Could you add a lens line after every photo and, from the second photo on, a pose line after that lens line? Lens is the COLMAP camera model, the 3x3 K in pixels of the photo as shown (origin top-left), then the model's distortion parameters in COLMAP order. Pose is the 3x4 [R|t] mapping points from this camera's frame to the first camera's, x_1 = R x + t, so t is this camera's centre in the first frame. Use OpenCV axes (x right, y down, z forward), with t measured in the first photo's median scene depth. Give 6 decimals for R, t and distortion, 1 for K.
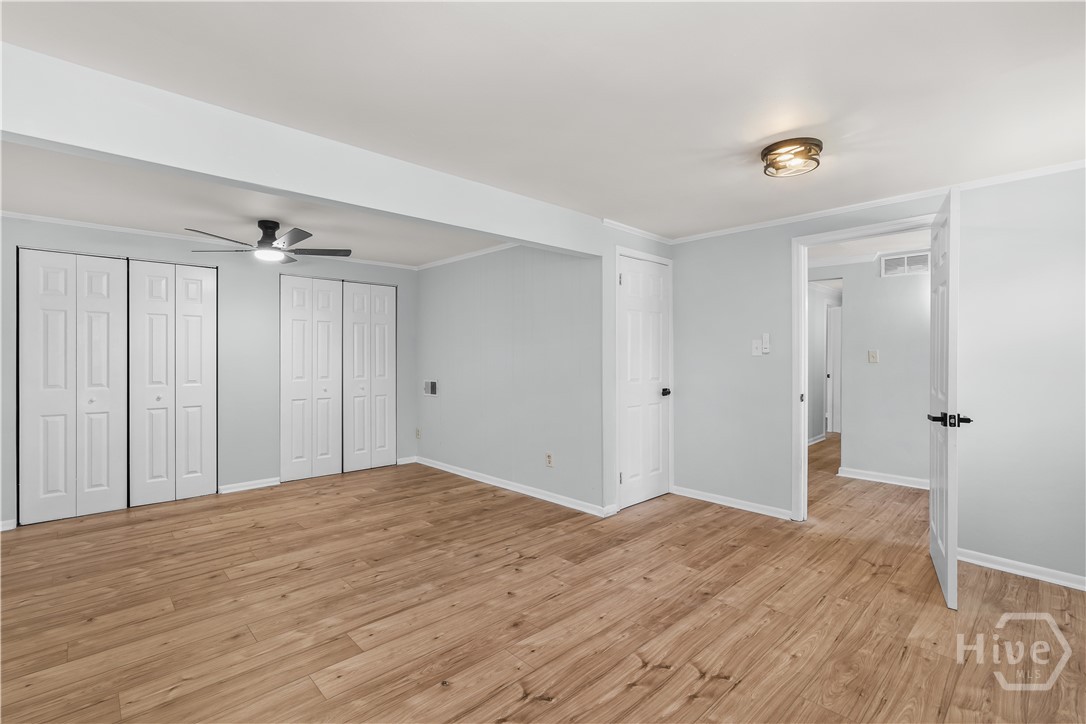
lens RADIAL K [[497.3, 0, 539.5], [0, 497.3, 363.2], [0, 0, 1]] dist [-0.000781, -0.000514]
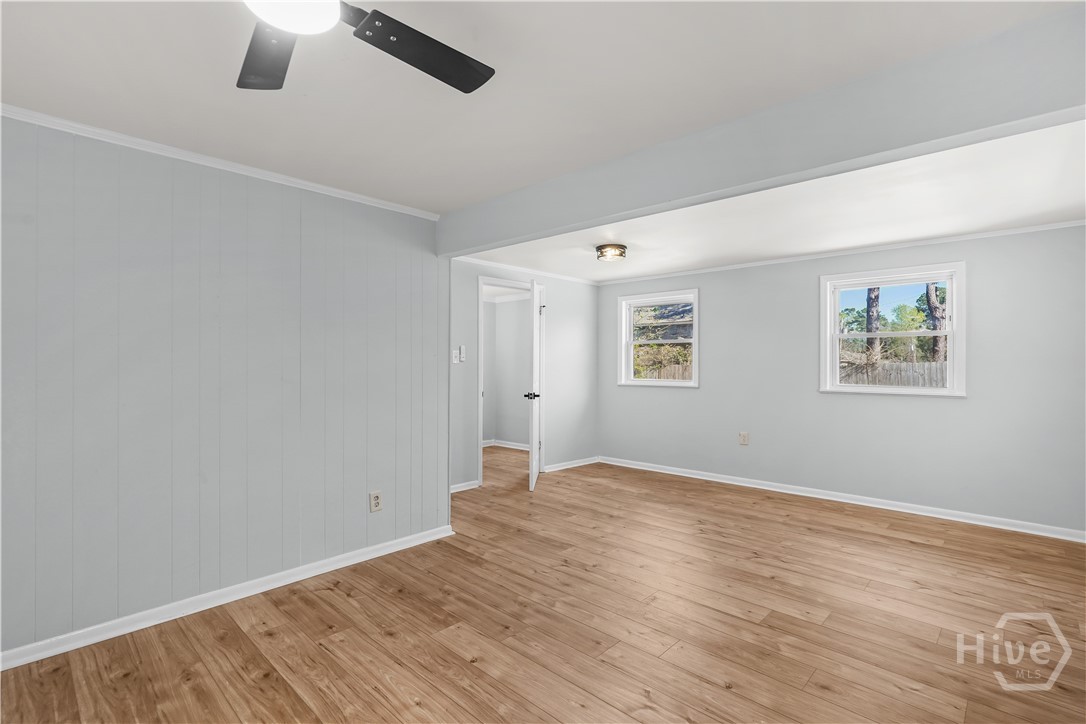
lens RADIAL K [[497.3, 0, 536.7], [0, 497.3, 363.6], [0, 0, 1]] dist [-0.000781, -0.000514]
pose [[-0.051438, 0.005782, 0.998659, -0.964602], [0.006299, 0.999965, -0.005465, -0.014433], [-0.998656, 0.006009, -0.051473, 1.020697]]
